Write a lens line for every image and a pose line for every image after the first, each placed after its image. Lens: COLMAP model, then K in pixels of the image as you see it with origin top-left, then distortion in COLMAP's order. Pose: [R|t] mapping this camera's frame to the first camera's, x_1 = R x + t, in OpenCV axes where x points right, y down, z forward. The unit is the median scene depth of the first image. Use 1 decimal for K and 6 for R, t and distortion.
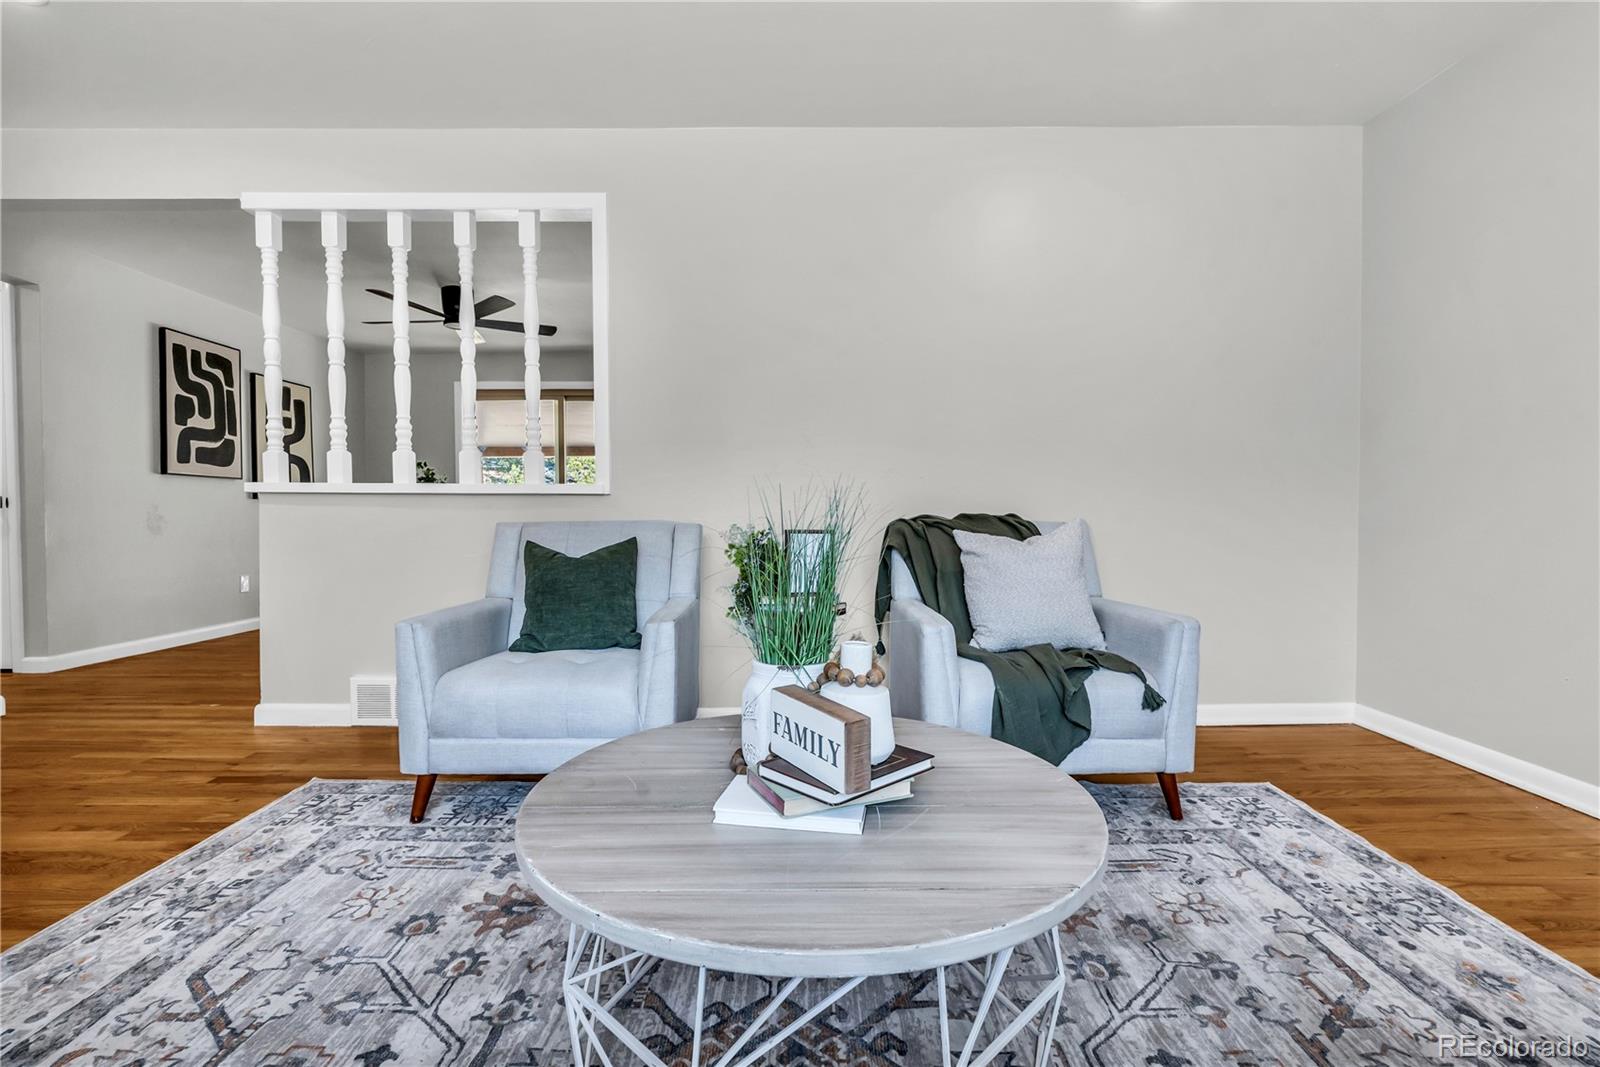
lens RADIAL K [[729.5, 0, 796.7], [0, 729.5, 530.7], [0, 0, 1]] dist [0.000802, 0.000534]
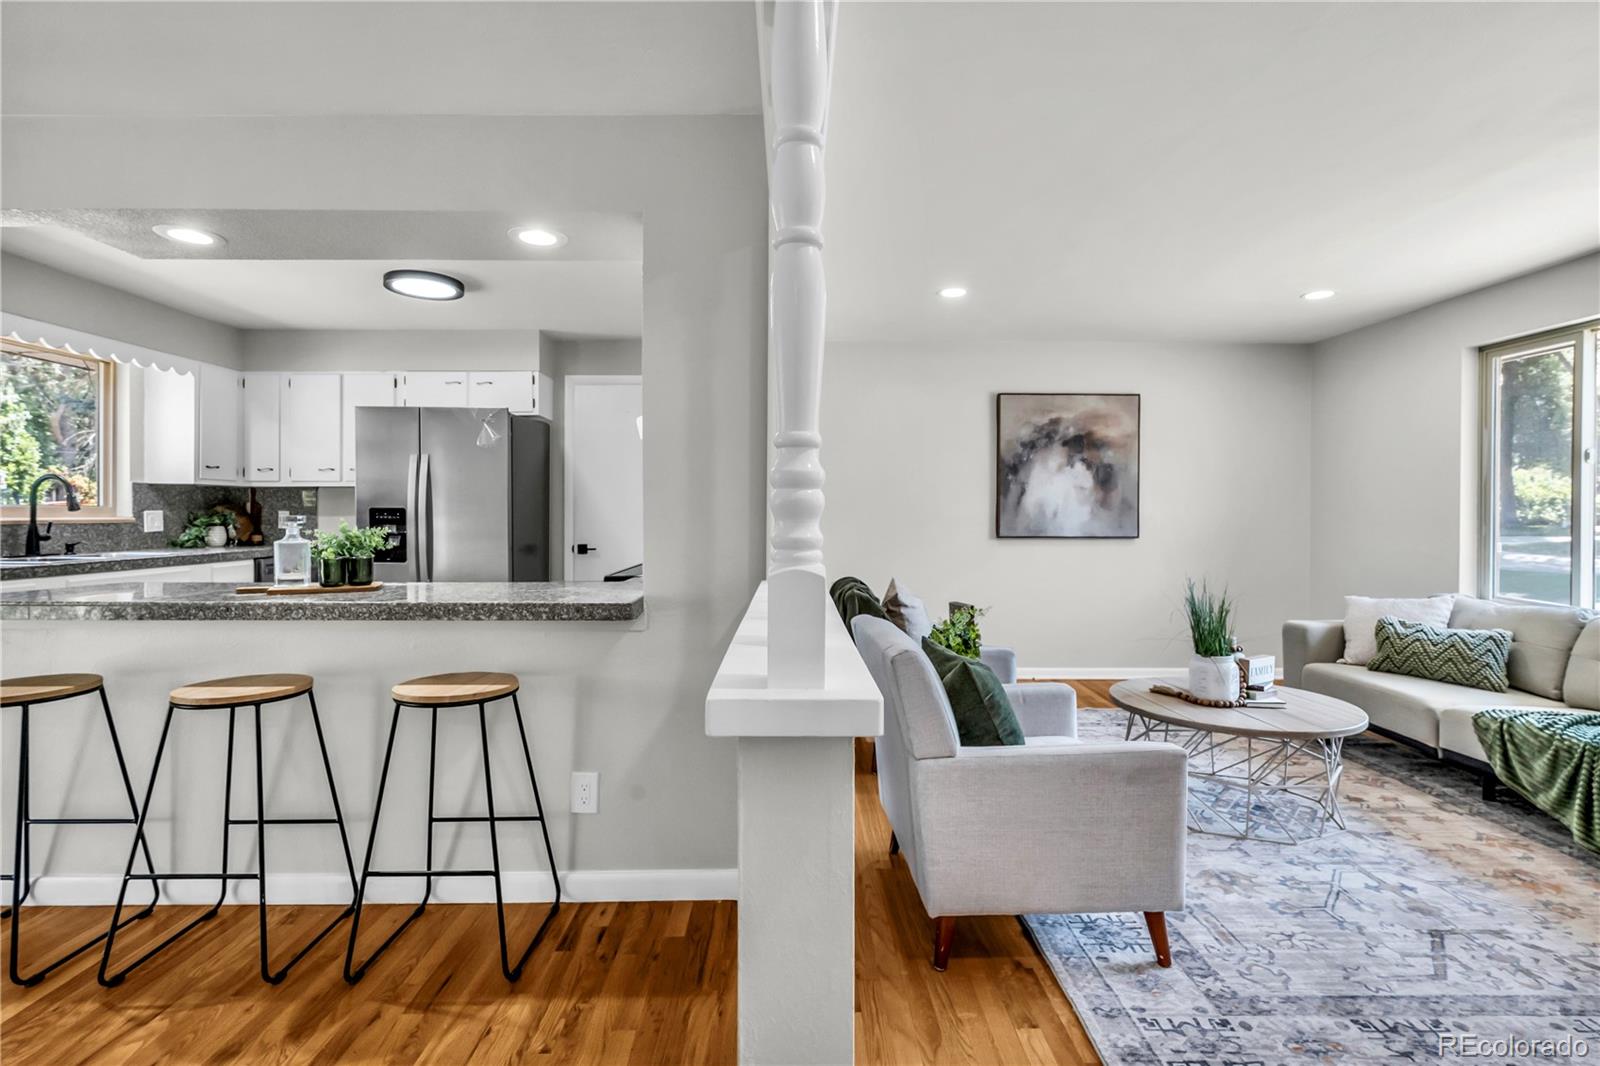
lens RADIAL K [[740.8, 0, 804.3], [0, 740.8, 517.7], [0, 0, 1]] dist [-0.024222, 0.008273]
pose [[-0.020580, -0.005570, 0.999773, -0.601699], [0.024983, 0.999669, 0.006084, -0.076326], [-0.999476, 0.025103, -0.020434, 0.613343]]
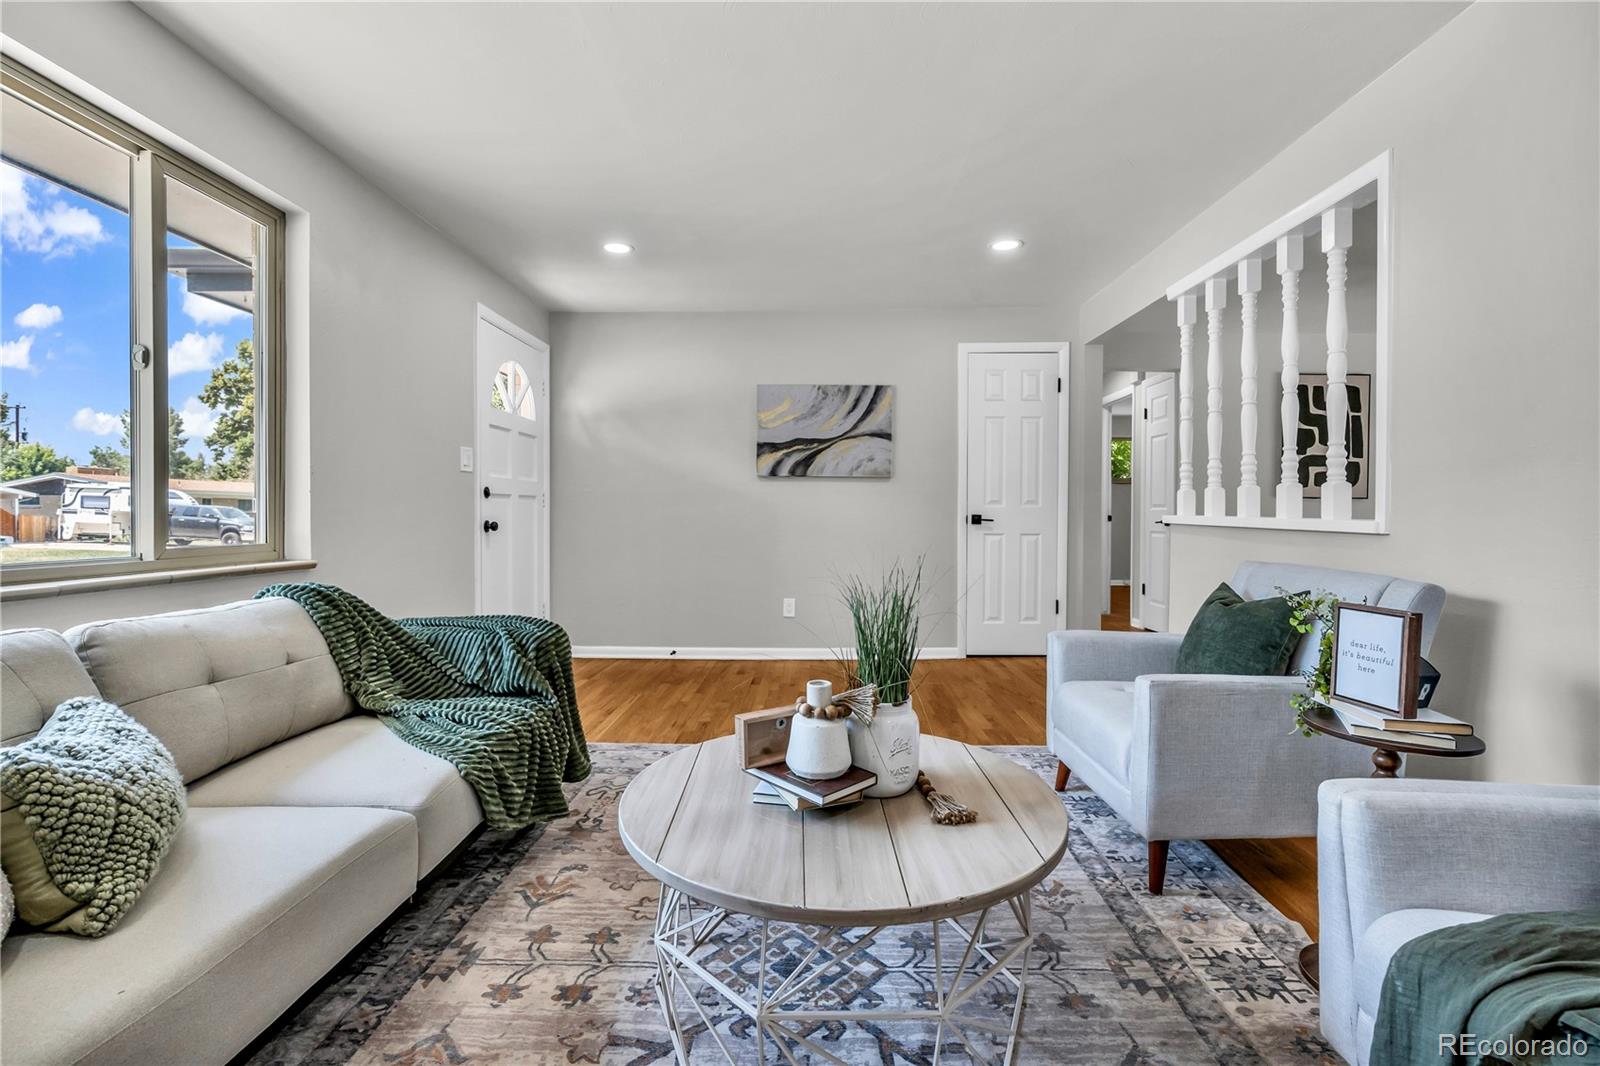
lens RADIAL K [[732.4, 0, 801.9], [0, 732.4, 525.4], [0, 0, 1]] dist [-0.005815, 0.000150]
pose [[-0.018704, 0.019916, -0.999627, 0.321313], [-0.029387, 0.999359, 0.020461, -0.033145], [0.999393, 0.029759, -0.018107, 0.235497]]
